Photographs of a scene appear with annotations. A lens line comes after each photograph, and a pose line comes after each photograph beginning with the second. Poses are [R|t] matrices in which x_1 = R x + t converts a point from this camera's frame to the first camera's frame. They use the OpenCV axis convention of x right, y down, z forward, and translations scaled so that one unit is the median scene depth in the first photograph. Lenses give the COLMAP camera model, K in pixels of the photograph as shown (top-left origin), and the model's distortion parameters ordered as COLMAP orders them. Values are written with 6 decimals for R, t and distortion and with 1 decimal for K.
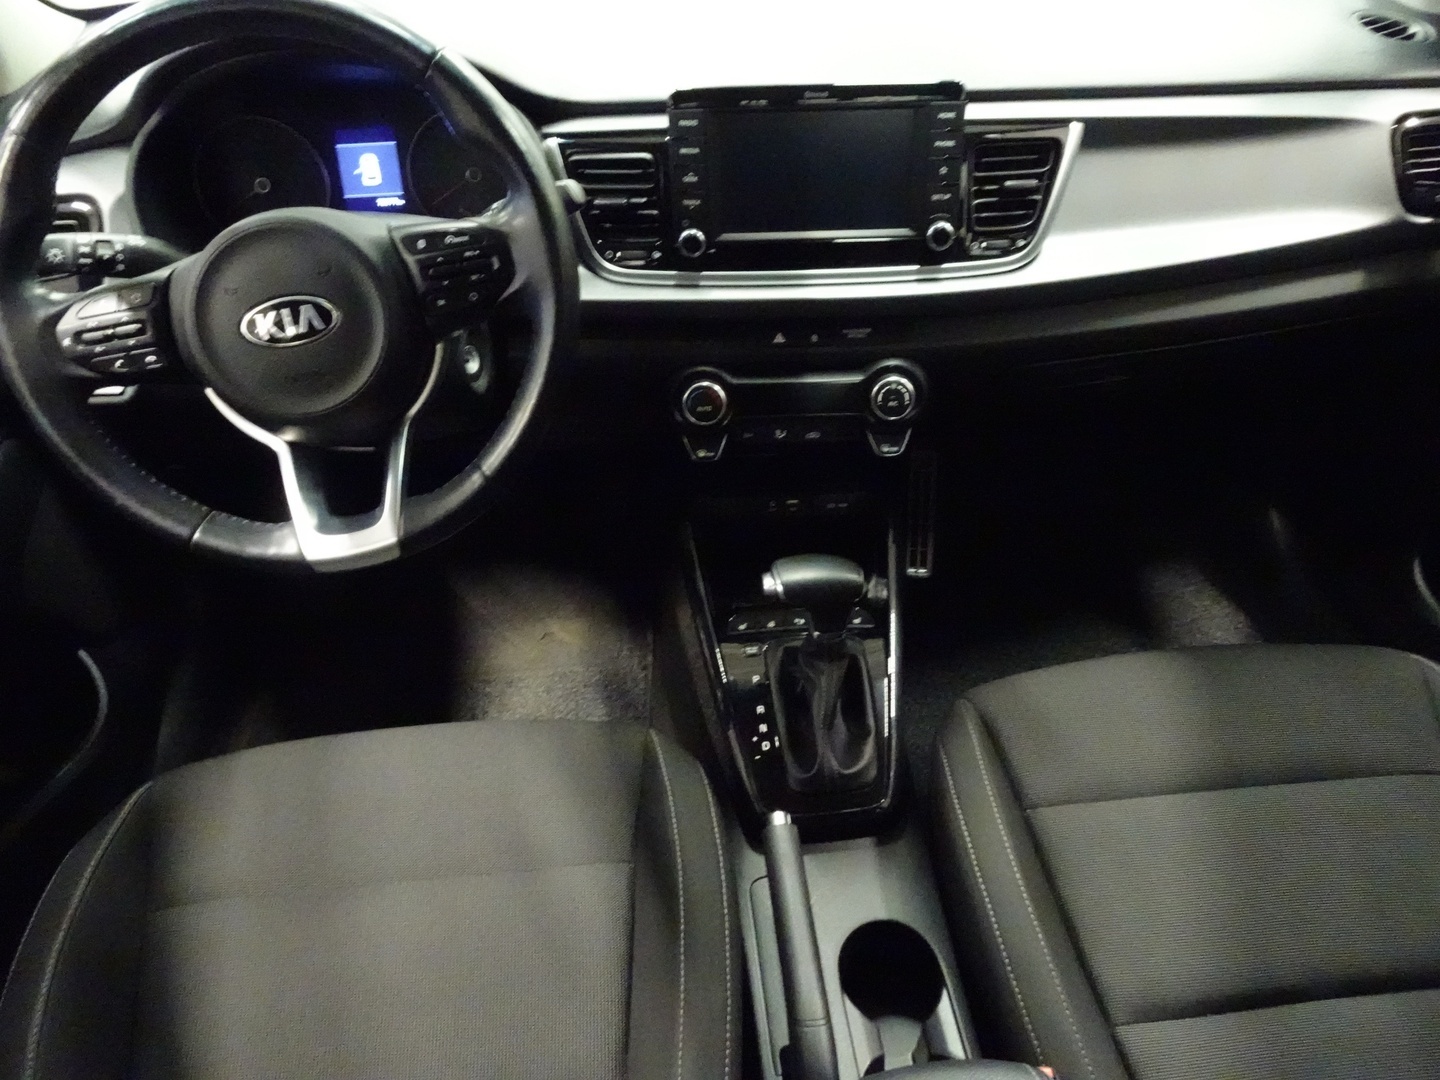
lens RADIAL K [[981.0, 0, 720.0], [0, 981.0, 540.0], [0, 0, 1]] dist [-0.003507, -0.000752]
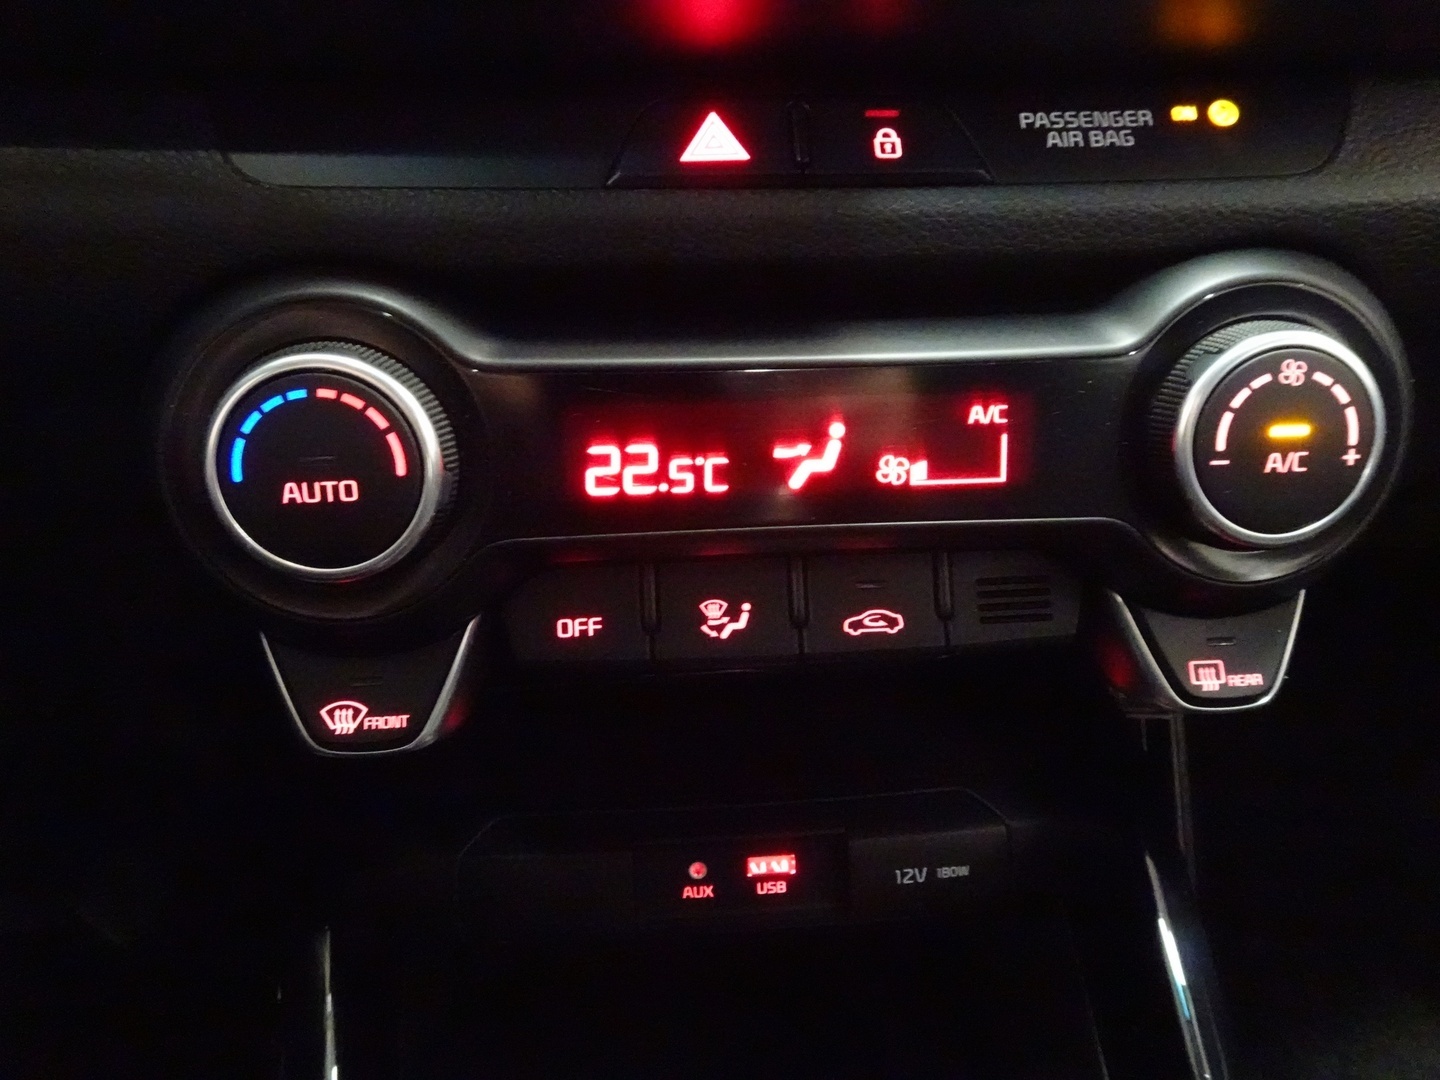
lens RADIAL K [[981.0, 0, 720.0], [0, 981.0, 540.0], [0, 0, 1]] dist [-0.003507, -0.000752]
pose [[0.997122, -0.008781, 0.075303, 0.041886], [0.021882, 0.984332, -0.174962, -0.082656], [-0.072587, 0.176106, 0.981691, 0.742788]]
